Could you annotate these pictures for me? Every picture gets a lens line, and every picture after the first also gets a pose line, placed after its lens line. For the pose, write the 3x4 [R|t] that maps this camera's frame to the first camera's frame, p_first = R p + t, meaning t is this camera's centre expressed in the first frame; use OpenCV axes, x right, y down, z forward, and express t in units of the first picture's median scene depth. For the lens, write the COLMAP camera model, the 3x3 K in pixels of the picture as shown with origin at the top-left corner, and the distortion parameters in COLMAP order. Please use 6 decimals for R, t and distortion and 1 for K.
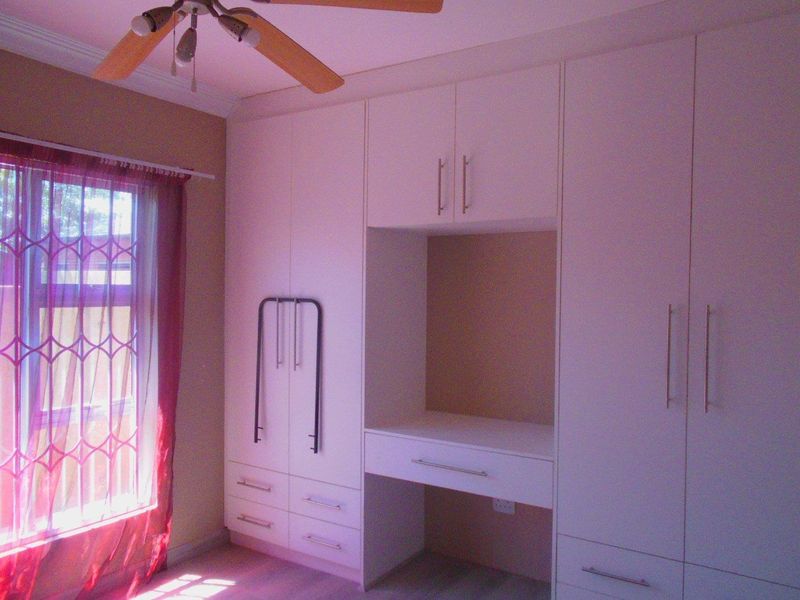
lens RADIAL K [[611.7, 0, 400.0], [0, 611.7, 300.0], [0, 0, 1]] dist [-0.027496, 0.000549]
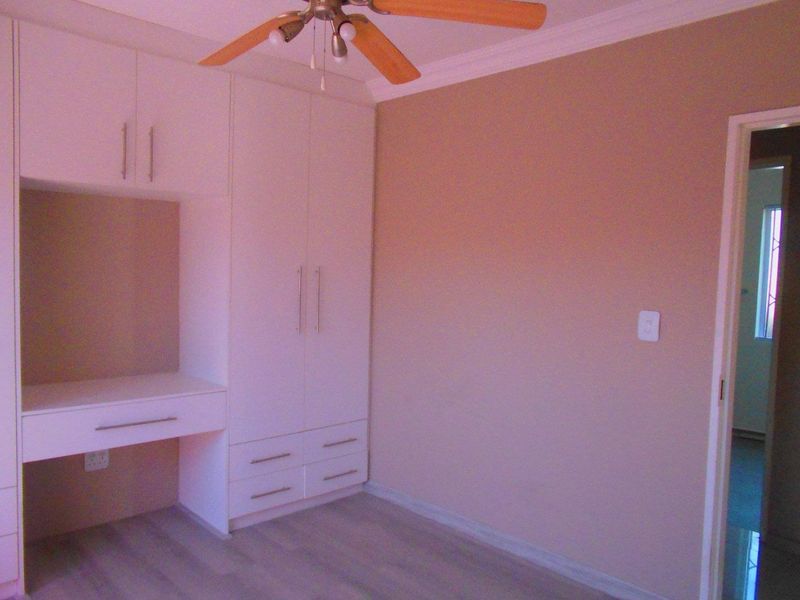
lens RADIAL K [[611.7, 0, 400.0], [0, 611.7, 300.0], [0, 0, 1]] dist [-0.027496, 0.000549]
pose [[0.276478, -0.061857, 0.959027, -1.164719], [-0.014959, 0.997528, 0.068653, -0.023152], [-0.960904, -0.033327, 0.274870, 0.418685]]
